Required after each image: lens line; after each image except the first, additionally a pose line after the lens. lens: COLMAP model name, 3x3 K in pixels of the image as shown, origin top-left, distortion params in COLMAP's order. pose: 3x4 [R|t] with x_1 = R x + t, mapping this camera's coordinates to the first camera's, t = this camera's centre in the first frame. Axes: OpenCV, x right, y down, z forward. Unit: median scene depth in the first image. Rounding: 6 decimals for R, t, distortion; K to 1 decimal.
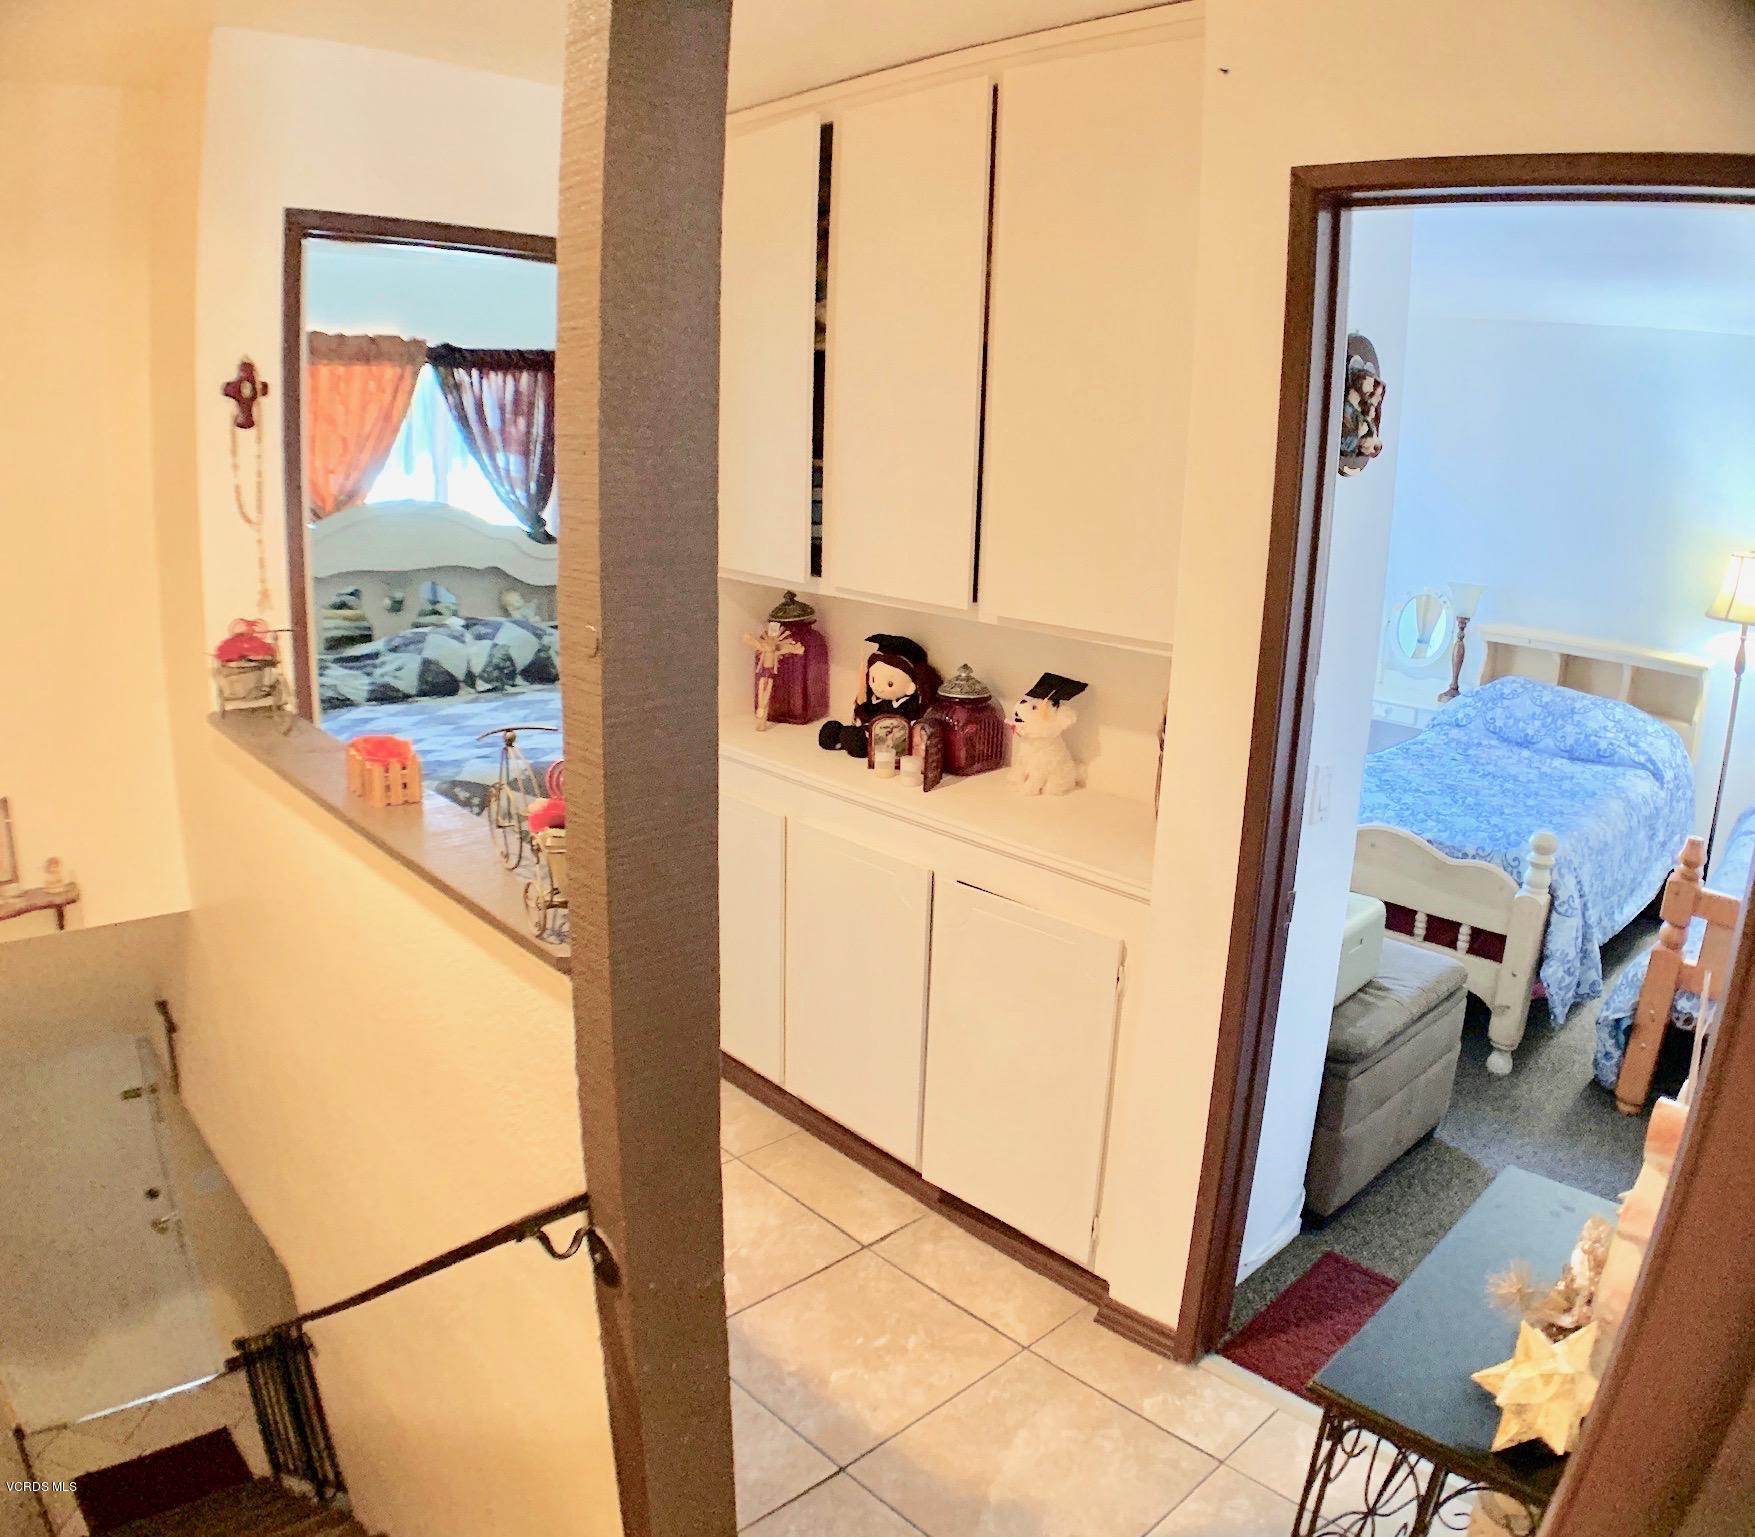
lens RADIAL K [[1267.2, 0, 877.5], [0, 1267.2, 768.5], [0, 0, 1]] dist [-0.154679, -0.057571]
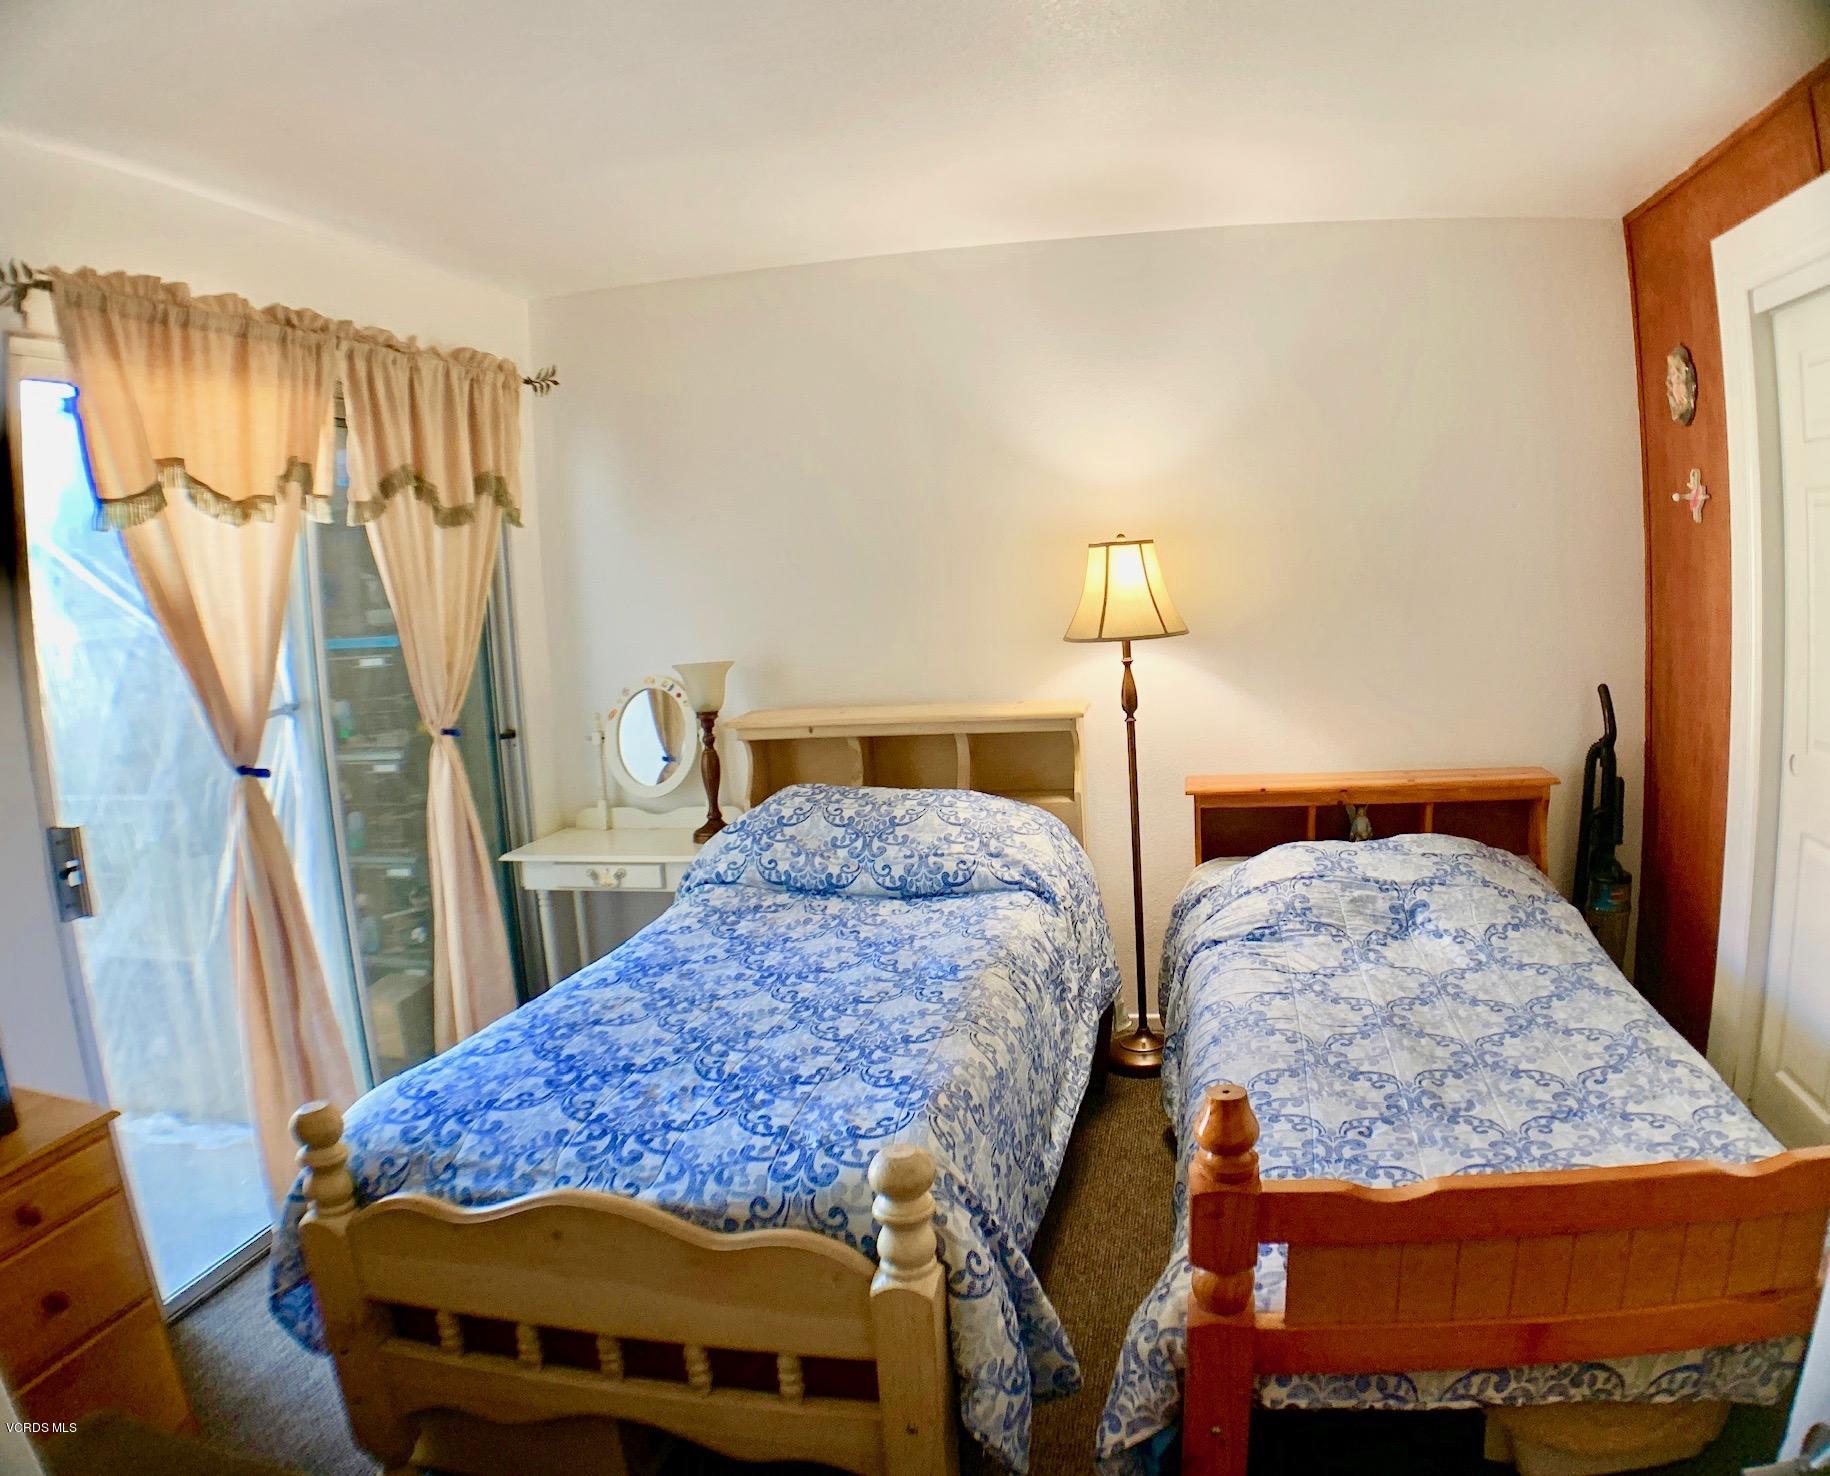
lens RADIAL K [[1277.4, 0, 915.0], [0, 1277.4, 738.0], [0, 0, 1]] dist [-0.000963, -0.000091]
pose [[0.841504, -0.153162, 0.518086, 0.241087], [0.216497, 0.974207, -0.063642, -0.046582], [-0.494975, 0.165719, 0.852958, 0.393930]]
